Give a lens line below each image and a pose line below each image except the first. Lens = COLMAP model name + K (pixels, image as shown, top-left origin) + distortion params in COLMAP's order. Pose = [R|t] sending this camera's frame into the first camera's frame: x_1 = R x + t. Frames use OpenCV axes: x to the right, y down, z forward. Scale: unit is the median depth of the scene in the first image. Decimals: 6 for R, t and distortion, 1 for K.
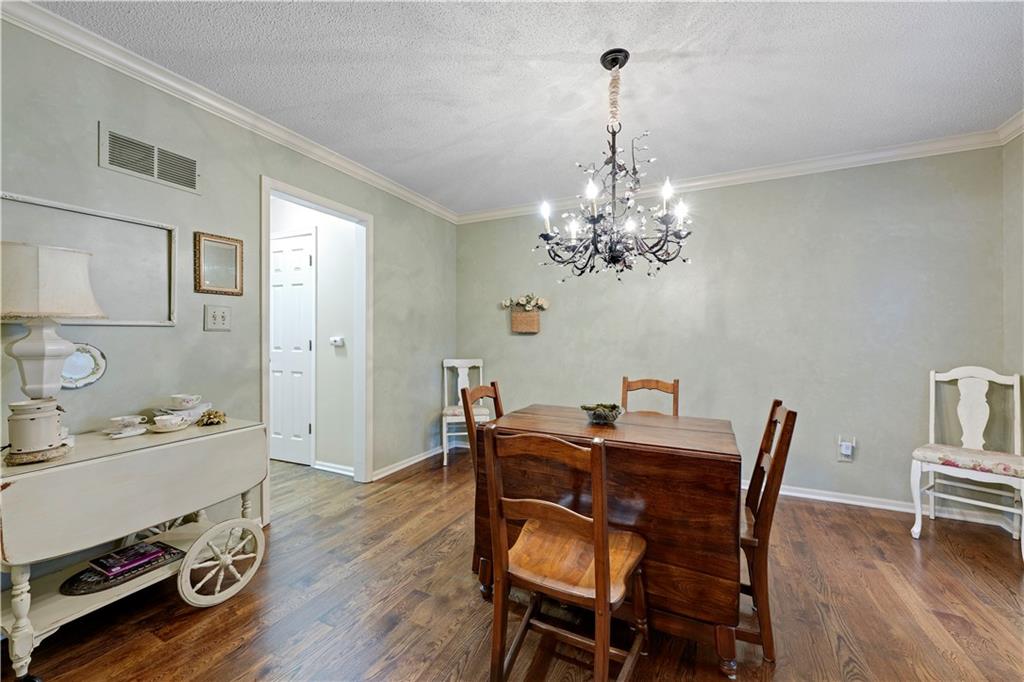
lens RADIAL K [[401.2, 0, 515.4], [0, 401.2, 340.3], [0, 0, 1]] dist [-0.003535, -0.000753]
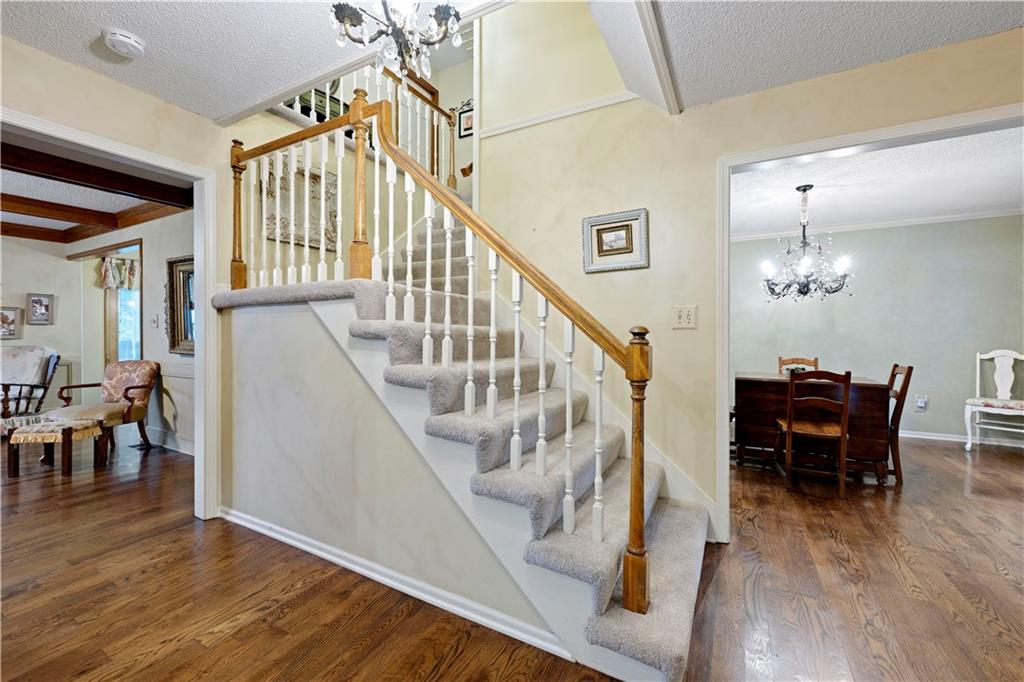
lens RADIAL K [[401.2, 0, 520.1], [0, 401.2, 336.3], [0, 0, 1]] dist [-0.003535, -0.000753]
pose [[0.998878, -0.003748, -0.047201, -0.791610], [0.003843, 0.999991, 0.001924, -0.000303], [0.047194, -0.002103, 0.998884, -0.758094]]
